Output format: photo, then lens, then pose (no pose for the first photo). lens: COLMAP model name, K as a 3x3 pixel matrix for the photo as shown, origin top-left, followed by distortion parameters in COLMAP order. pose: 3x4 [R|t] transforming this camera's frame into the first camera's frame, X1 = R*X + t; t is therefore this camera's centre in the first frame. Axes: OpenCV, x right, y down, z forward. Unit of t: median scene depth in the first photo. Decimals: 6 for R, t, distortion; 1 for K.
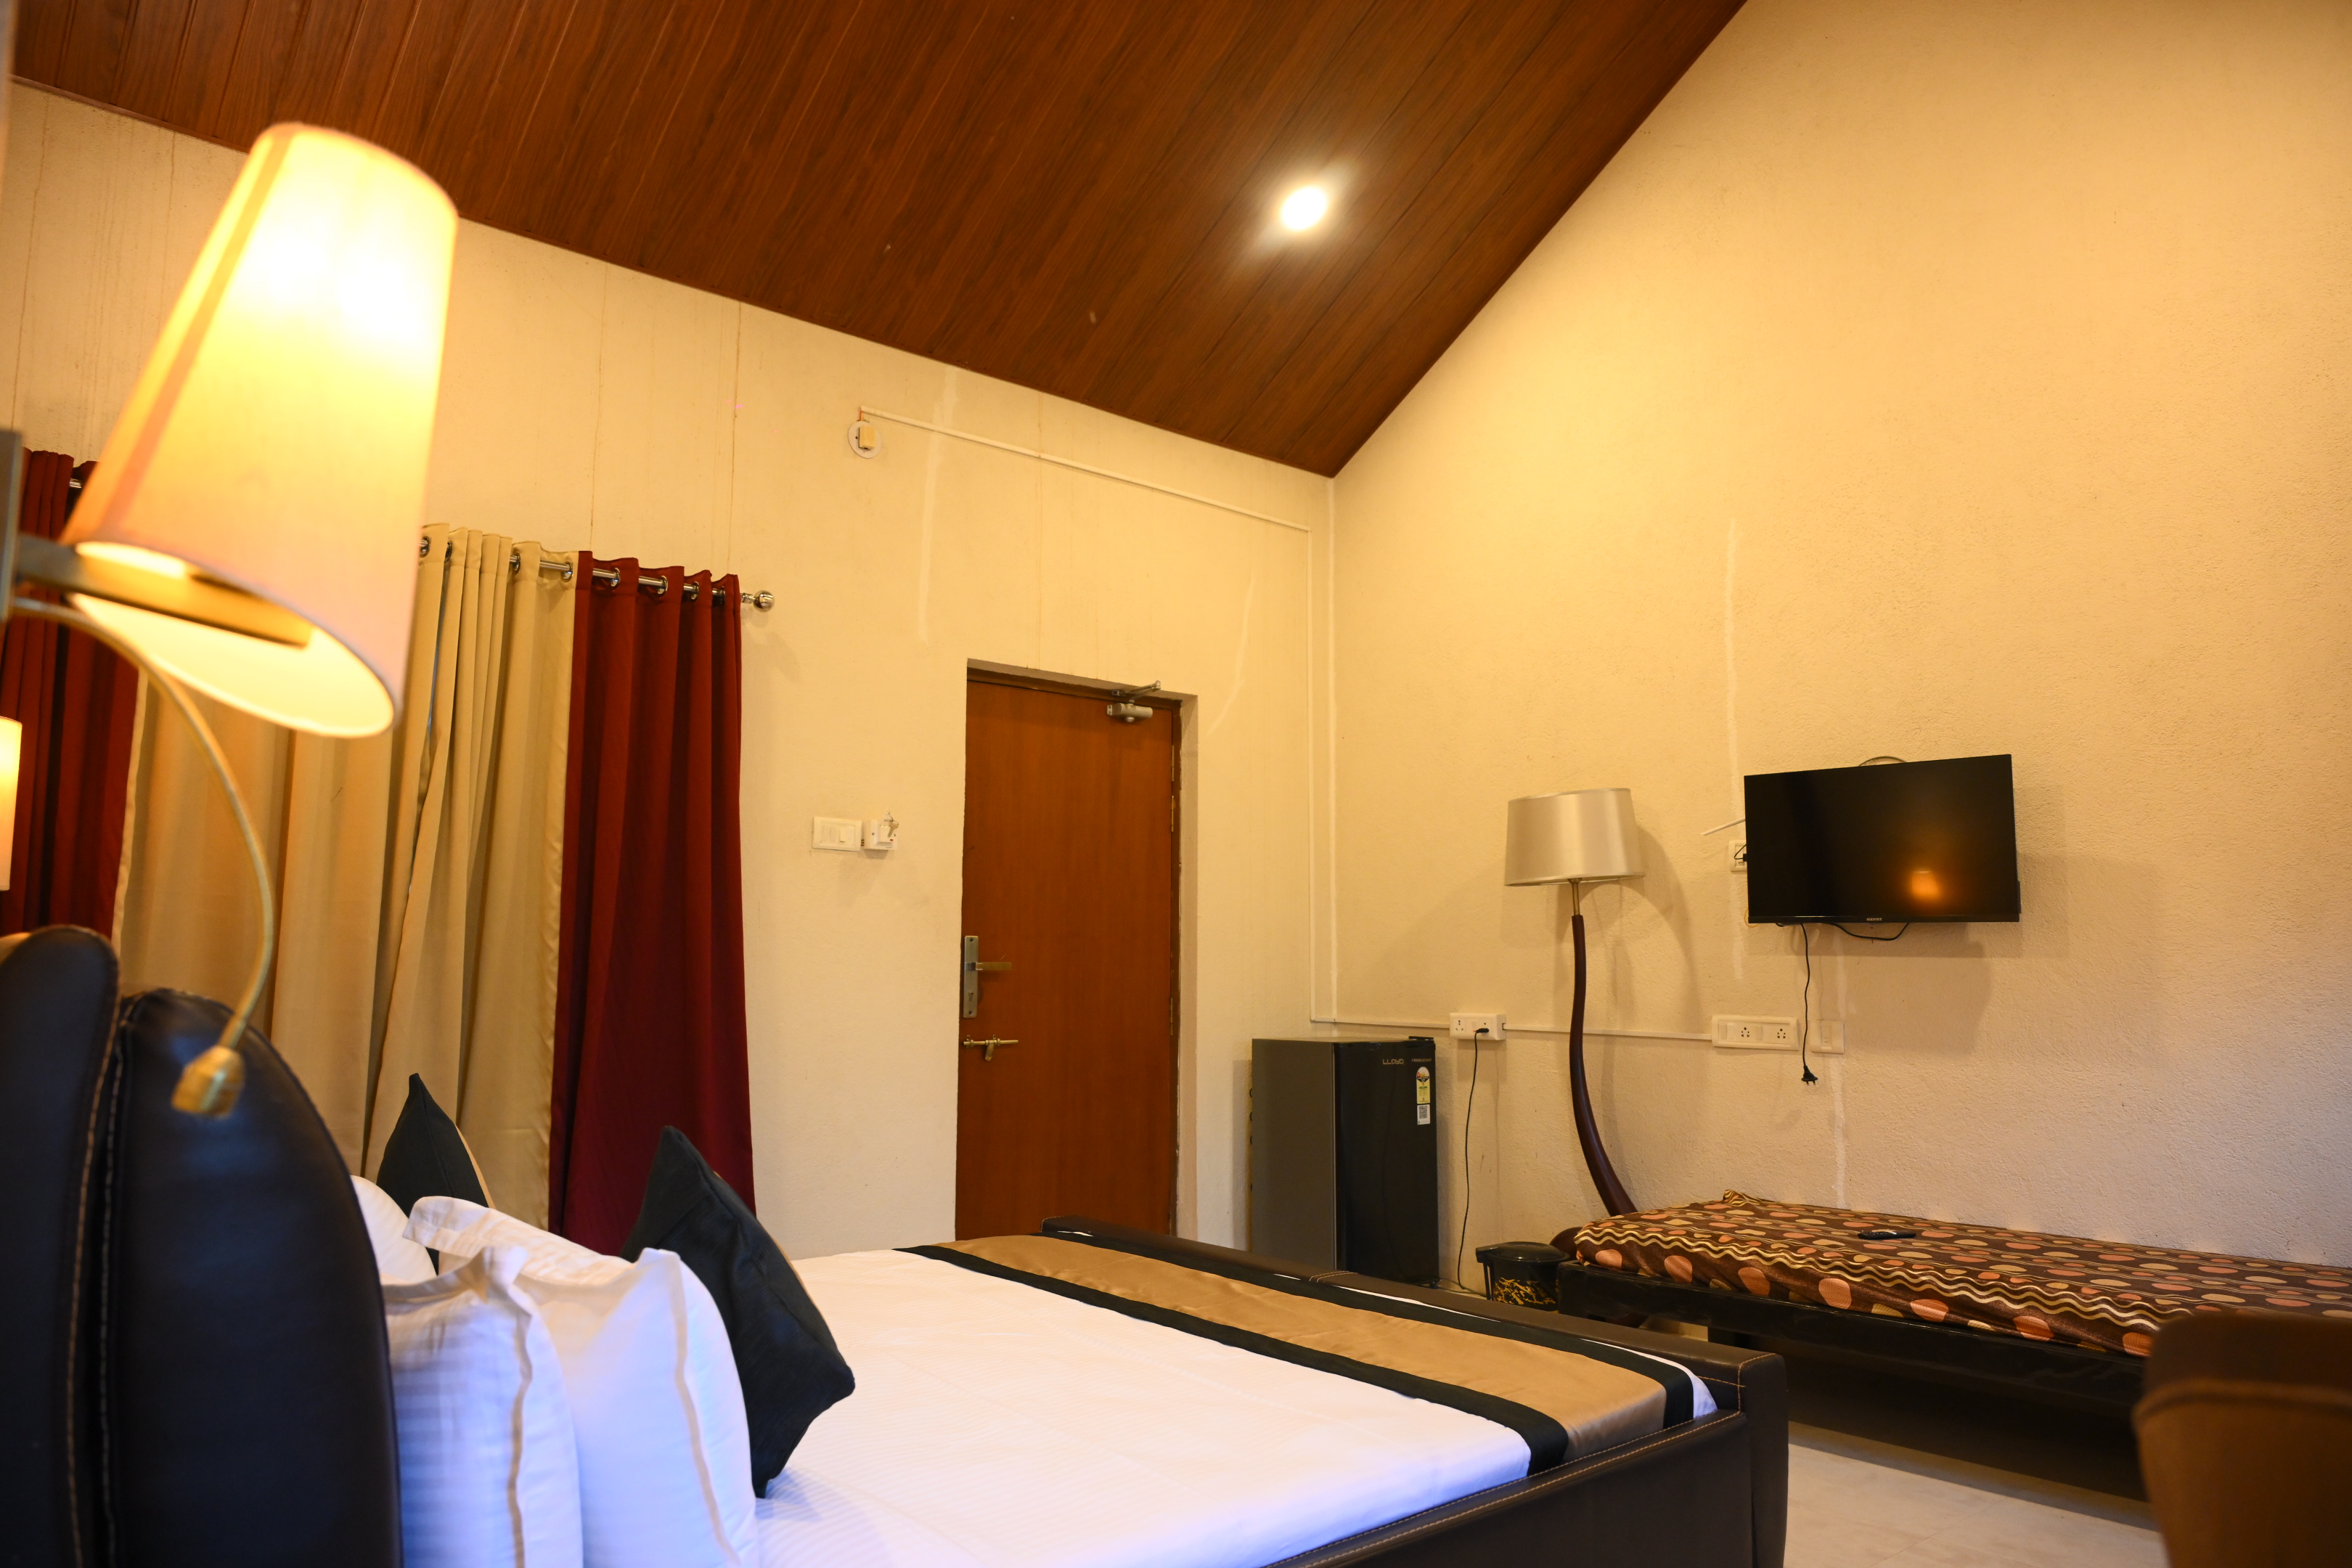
lens RADIAL K [[1546.4, 0, 1176.0], [0, 1546.4, 784.0], [0, 0, 1]] dist [-0.002781, -0.001368]
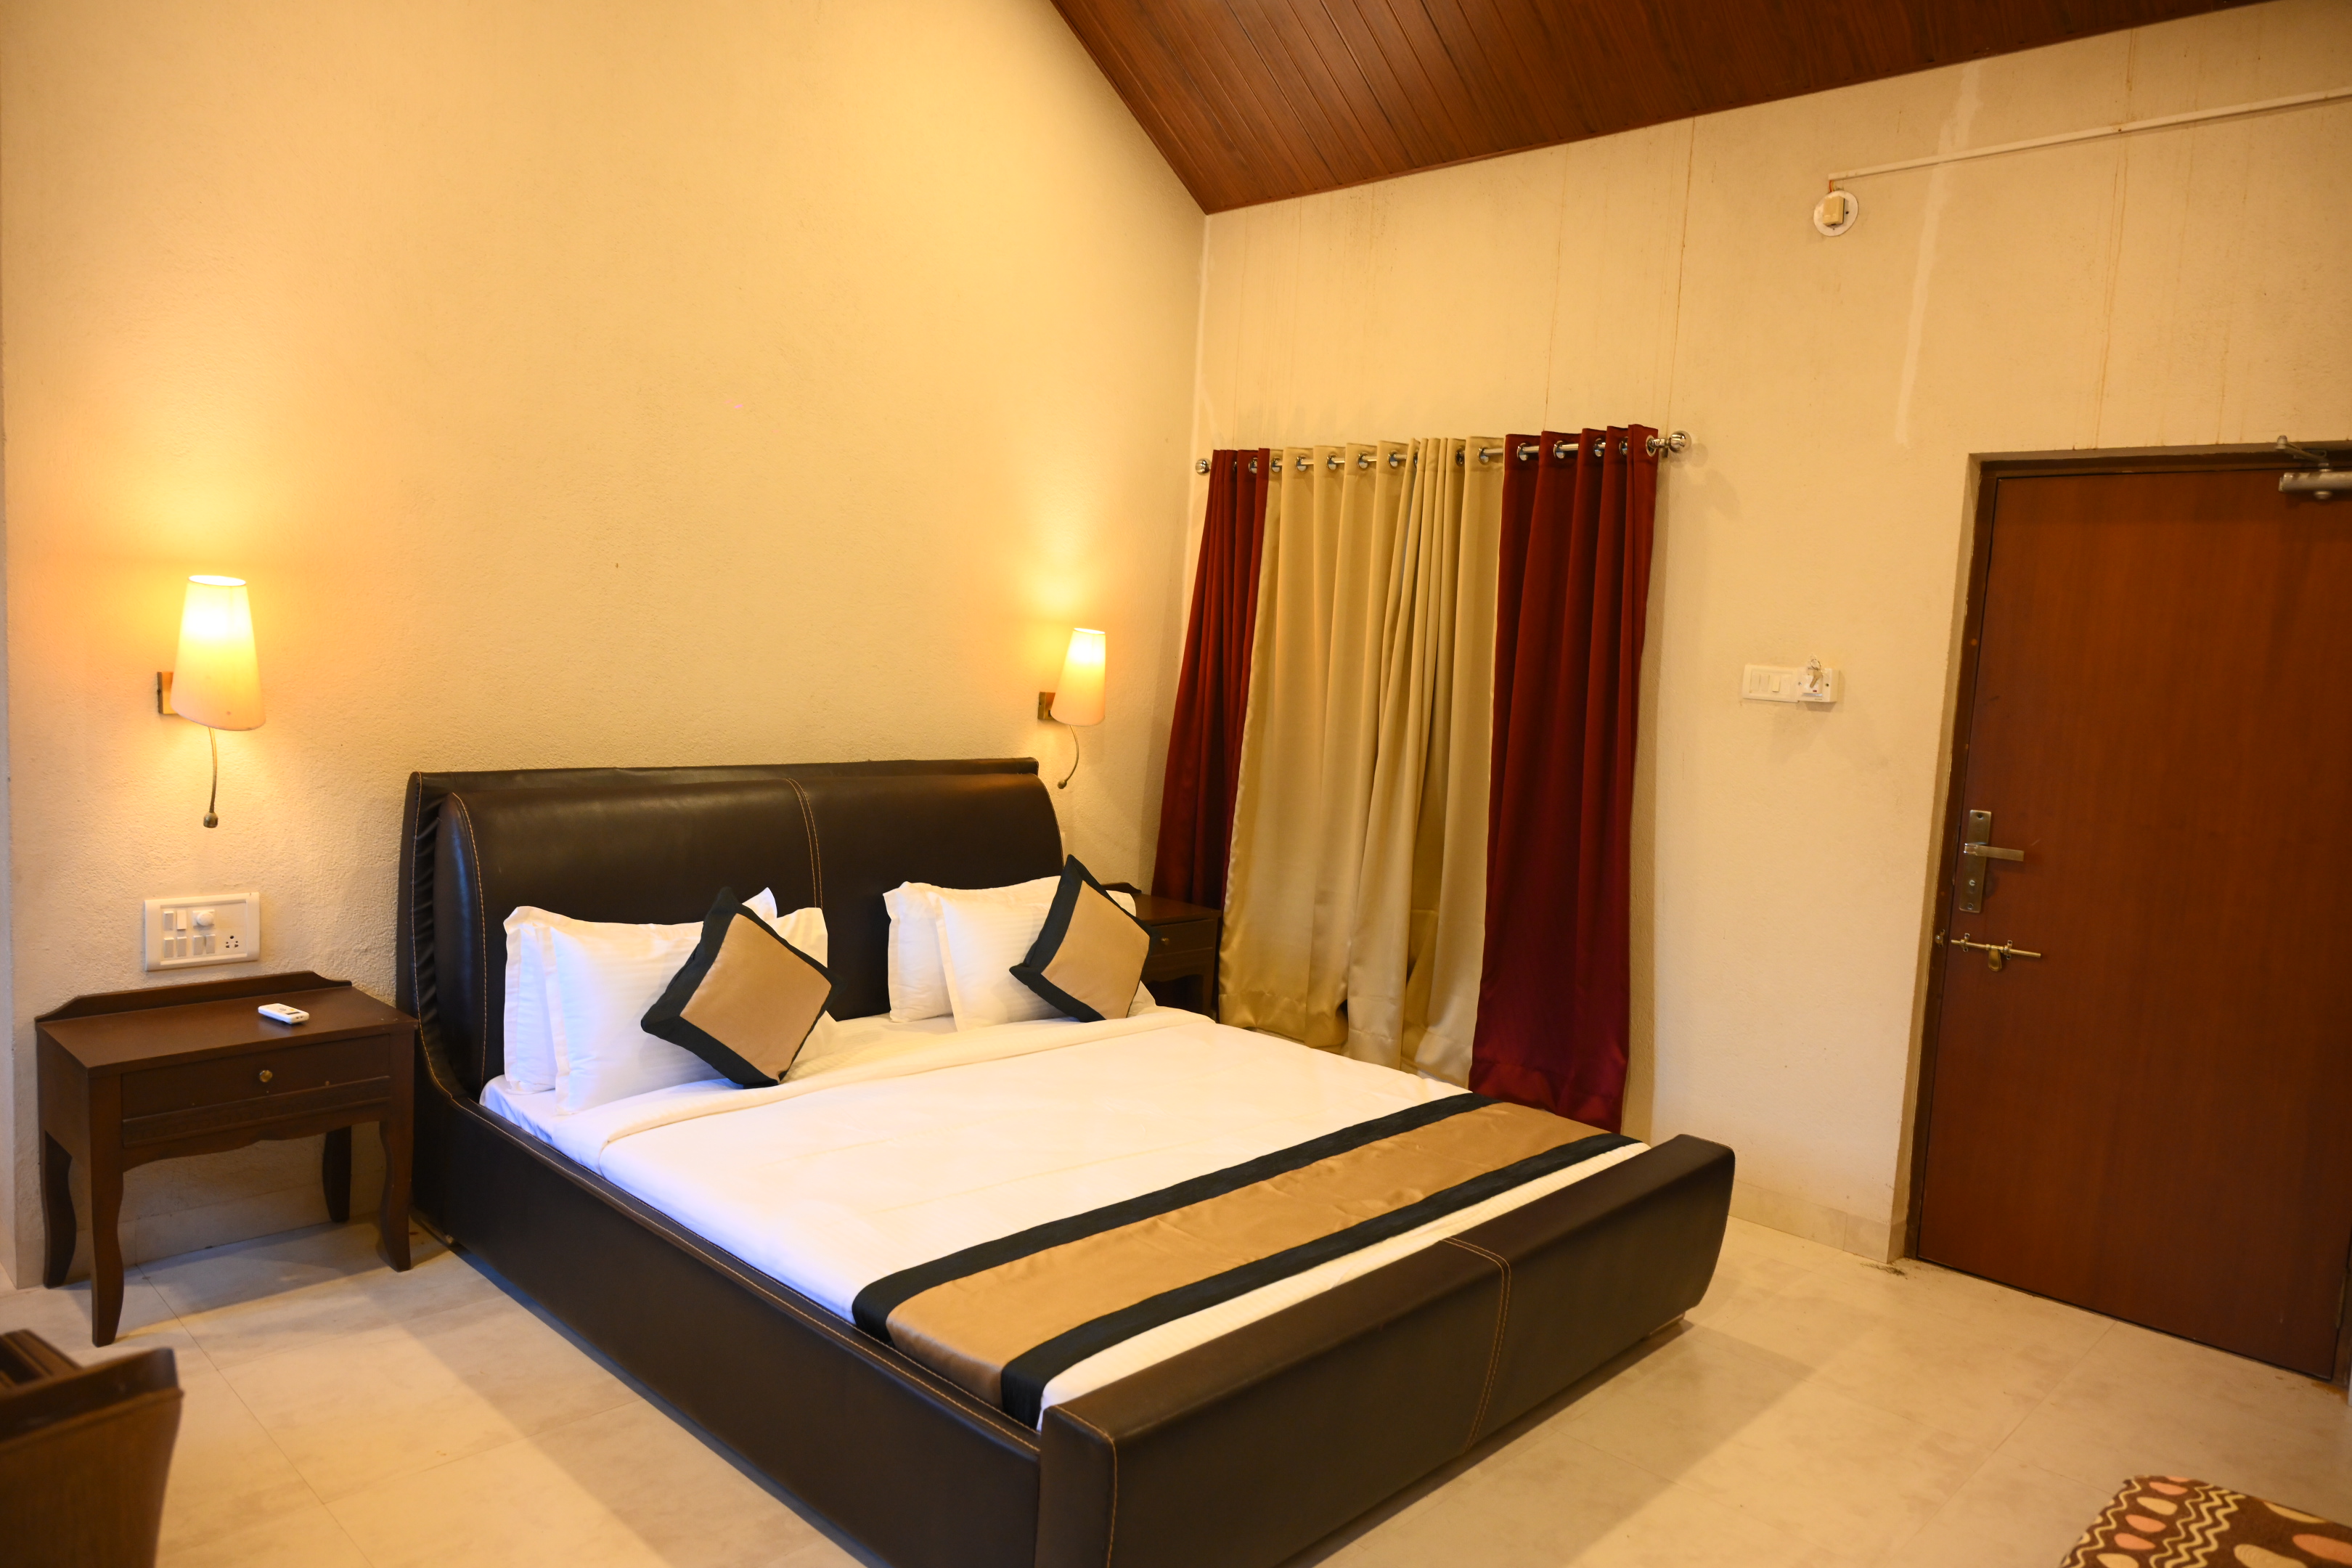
lens RADIAL K [[1546.4, 0, 1176.0], [0, 1546.4, 784.0], [0, 0, 1]] dist [-0.002781, -0.001368]
pose [[0.101418, 0.087949, -0.990949, 0.645781], [0.066042, 0.993292, 0.094916, -0.017830], [0.992649, -0.075070, 0.094929, 0.557972]]
